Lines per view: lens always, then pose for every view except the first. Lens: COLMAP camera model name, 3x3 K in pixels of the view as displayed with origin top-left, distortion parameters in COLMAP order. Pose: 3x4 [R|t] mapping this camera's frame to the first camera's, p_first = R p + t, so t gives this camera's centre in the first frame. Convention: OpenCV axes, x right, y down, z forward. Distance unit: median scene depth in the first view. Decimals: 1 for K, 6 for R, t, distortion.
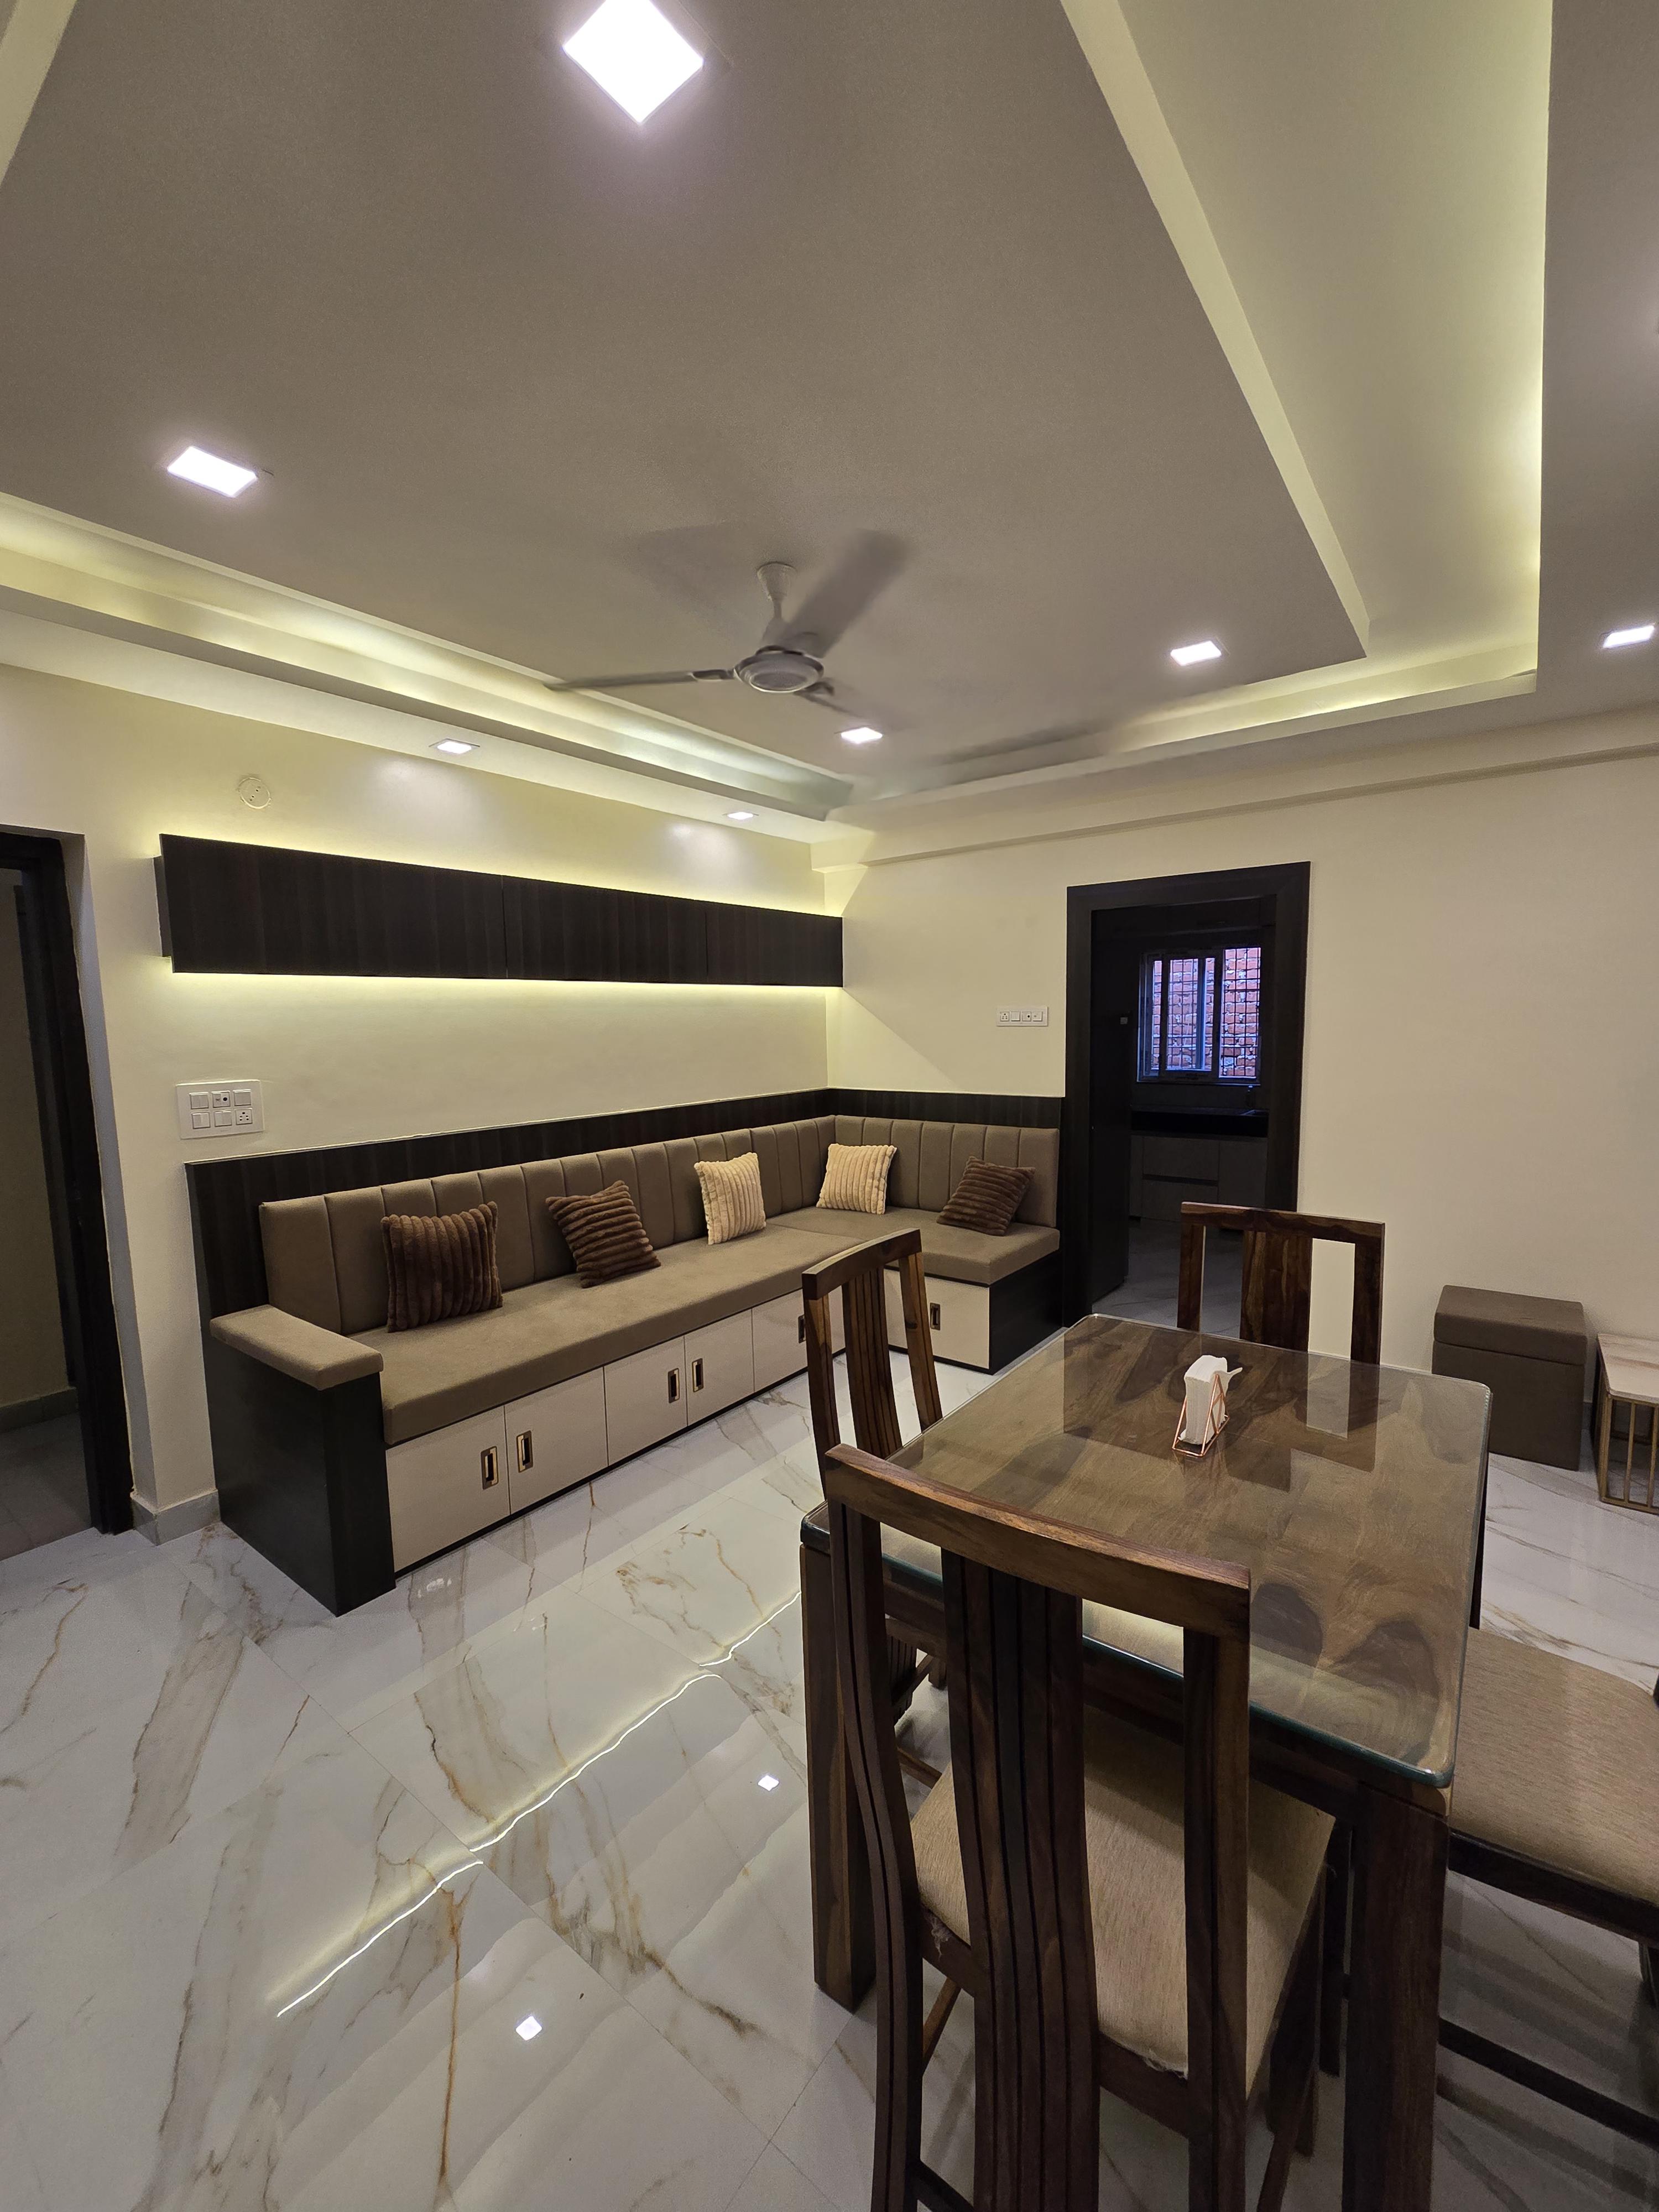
lens RADIAL K [[917.6, 0, 823.4], [0, 917.6, 1119.7], [0, 0, 1]] dist [-0.002382, 0.000214]
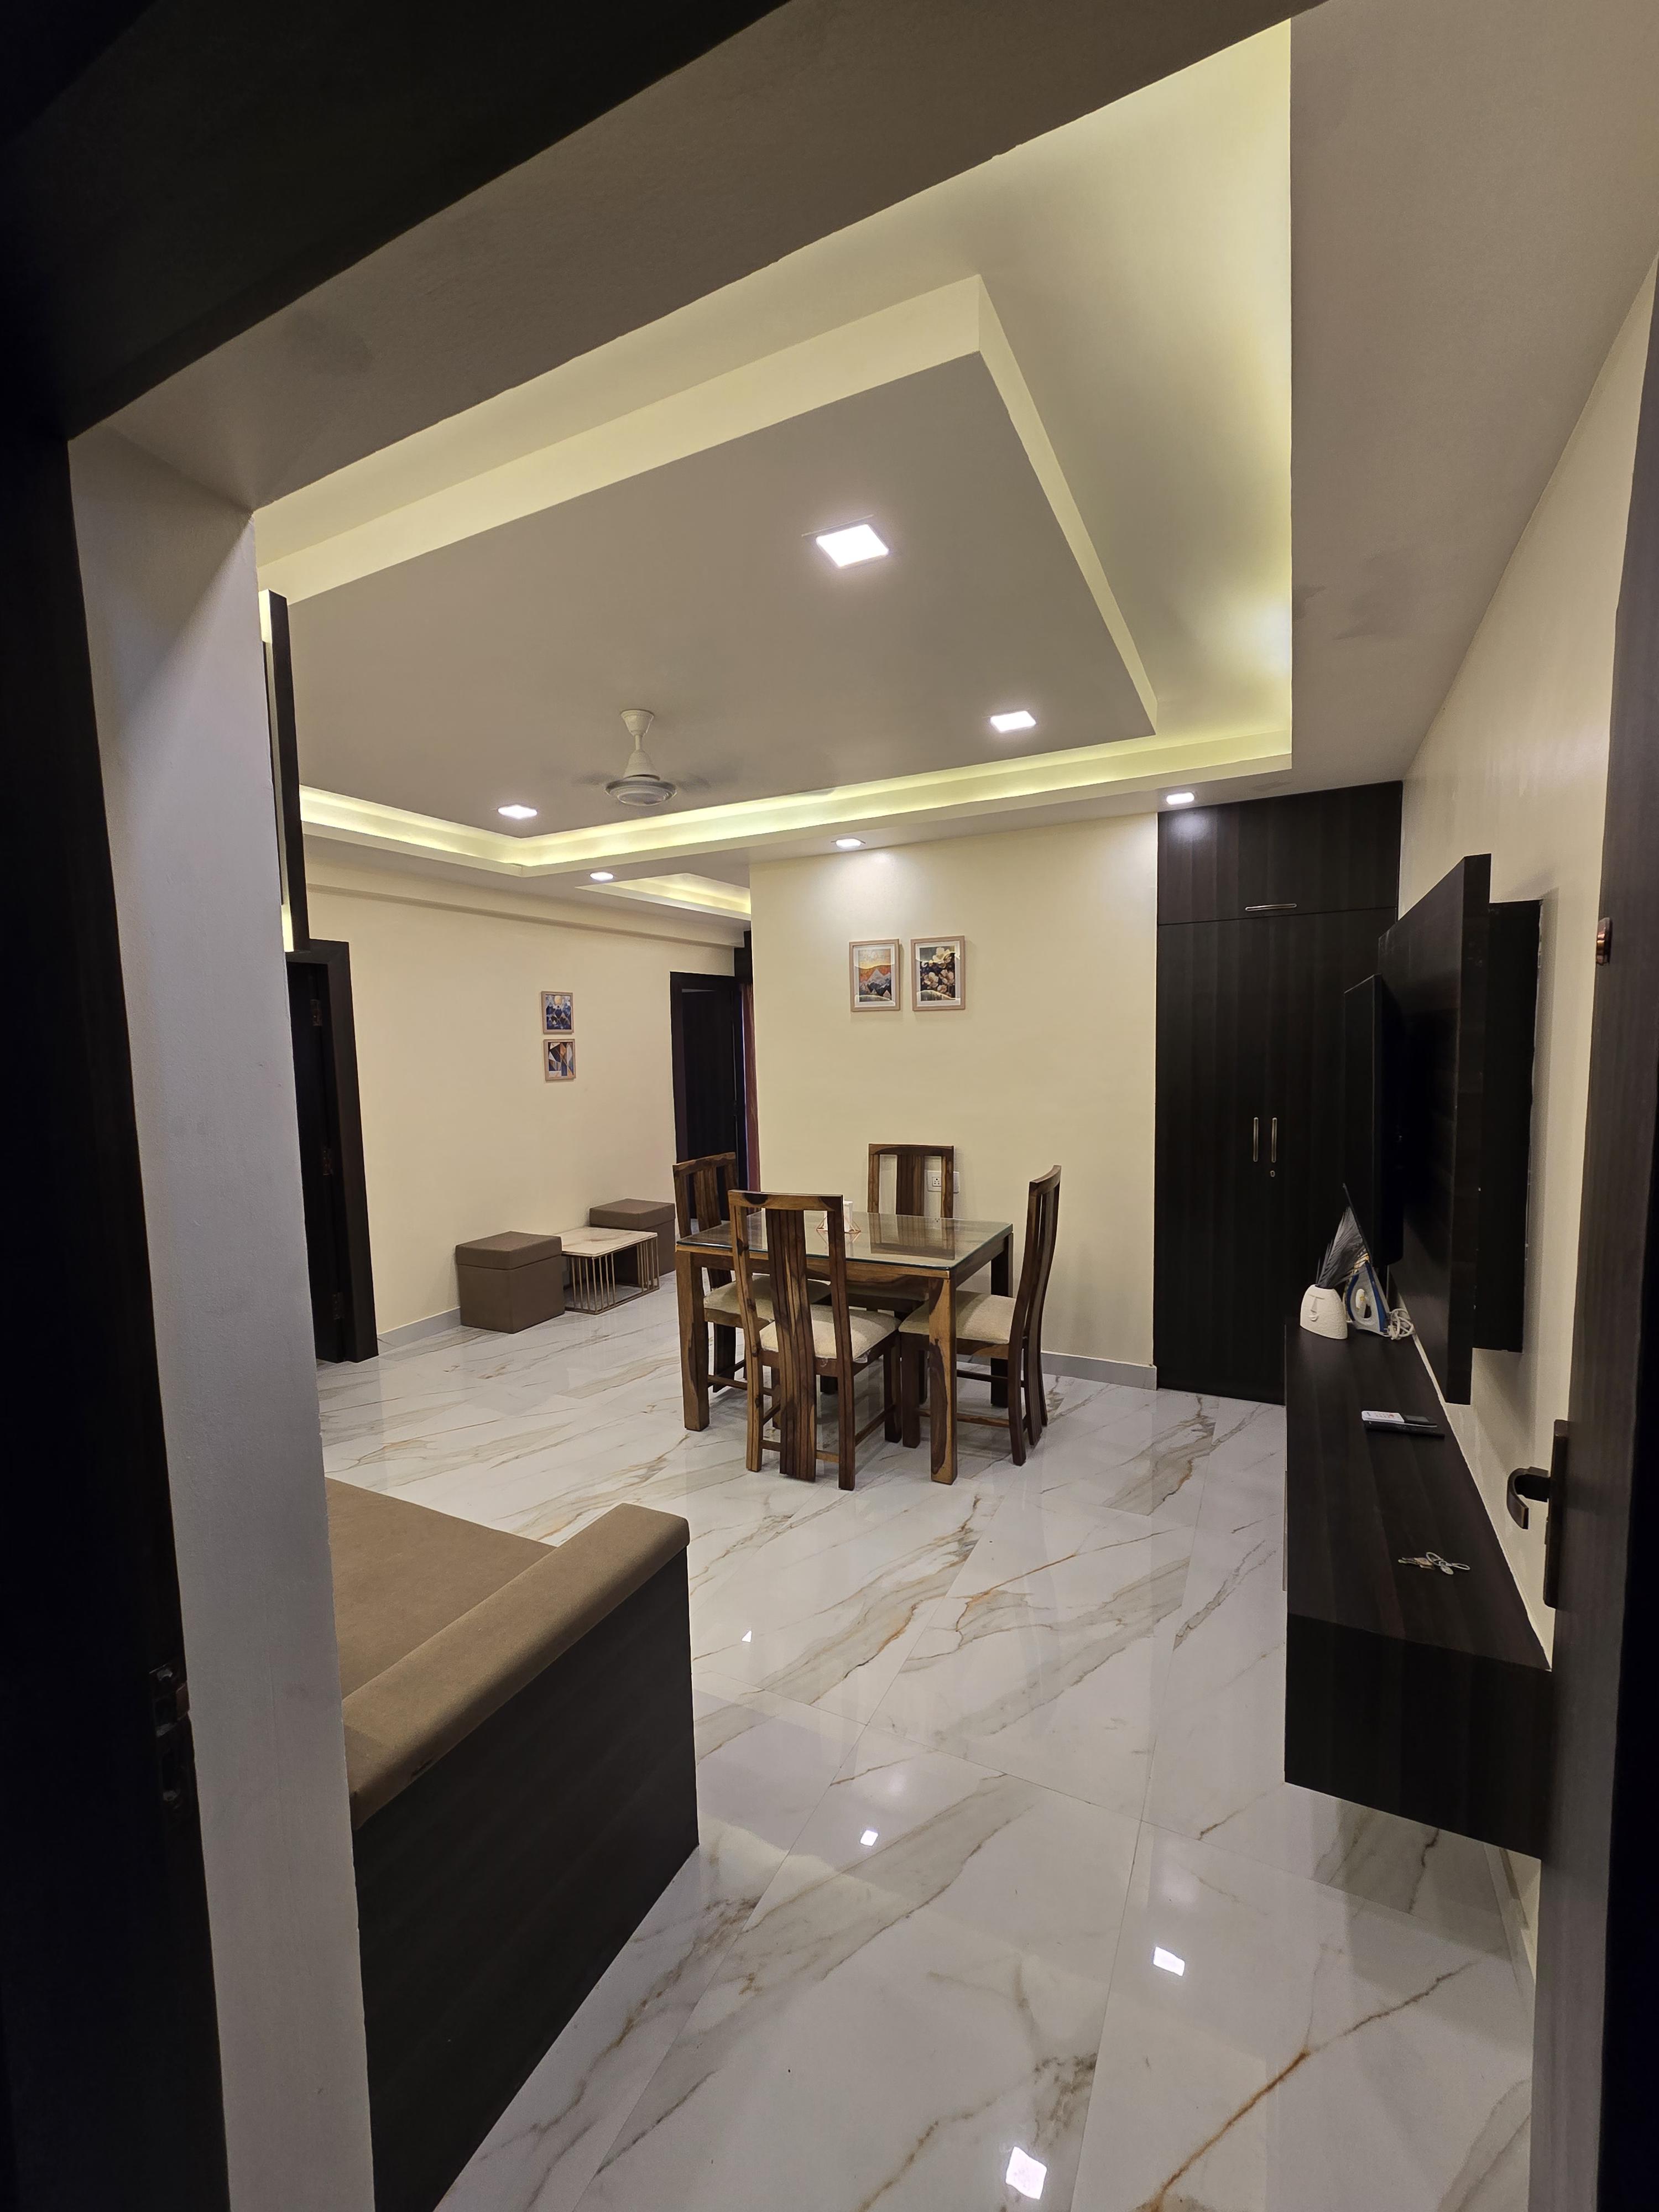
lens RADIAL K [[904.7, 0, 838.2], [0, 904.7, 1121.5], [0, 0, 1]] dist [-0.002031, -0.000026]
pose [[-0.194268, -0.066356, 0.978702, -1.006929], [0.134845, 0.986432, 0.093646, -0.082551], [-0.971636, 0.150165, -0.182684, 0.755048]]
